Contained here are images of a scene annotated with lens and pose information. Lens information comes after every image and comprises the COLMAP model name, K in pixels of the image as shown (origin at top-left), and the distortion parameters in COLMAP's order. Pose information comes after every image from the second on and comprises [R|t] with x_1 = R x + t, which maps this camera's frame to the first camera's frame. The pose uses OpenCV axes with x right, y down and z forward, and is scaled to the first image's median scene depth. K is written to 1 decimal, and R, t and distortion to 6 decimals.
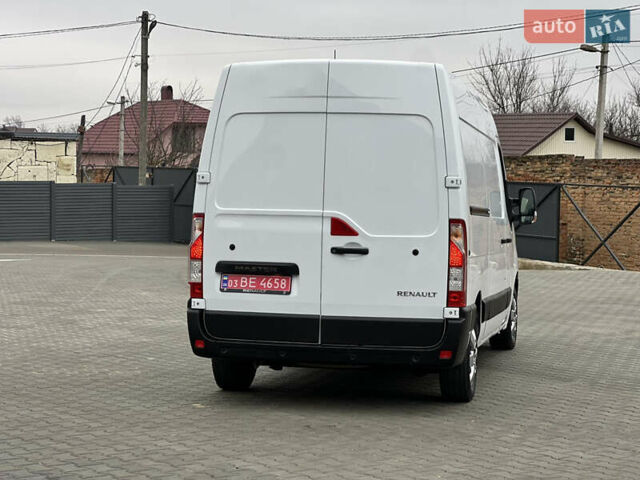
lens RADIAL K [[1432.7, 0, 319.4], [0, 1432.7, 218.0], [0, 0, 1]] dist [-0.058959, 4.022999]
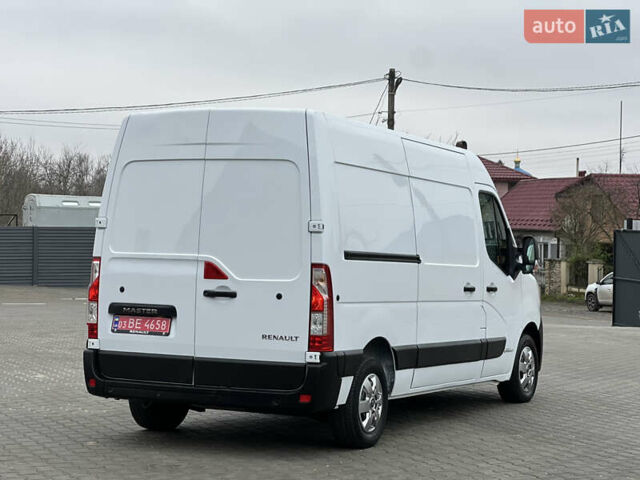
lens RADIAL K [[1432.7, 0, 319.4], [0, 1432.7, 218.0], [0, 0, 1]] dist [-0.058959, 4.022999]
pose [[0.968106, -0.000671, -0.250541, 0.335618], [-0.009245, 0.999220, -0.038398, 0.007155], [0.250372, 0.039490, 0.967344, 0.027954]]
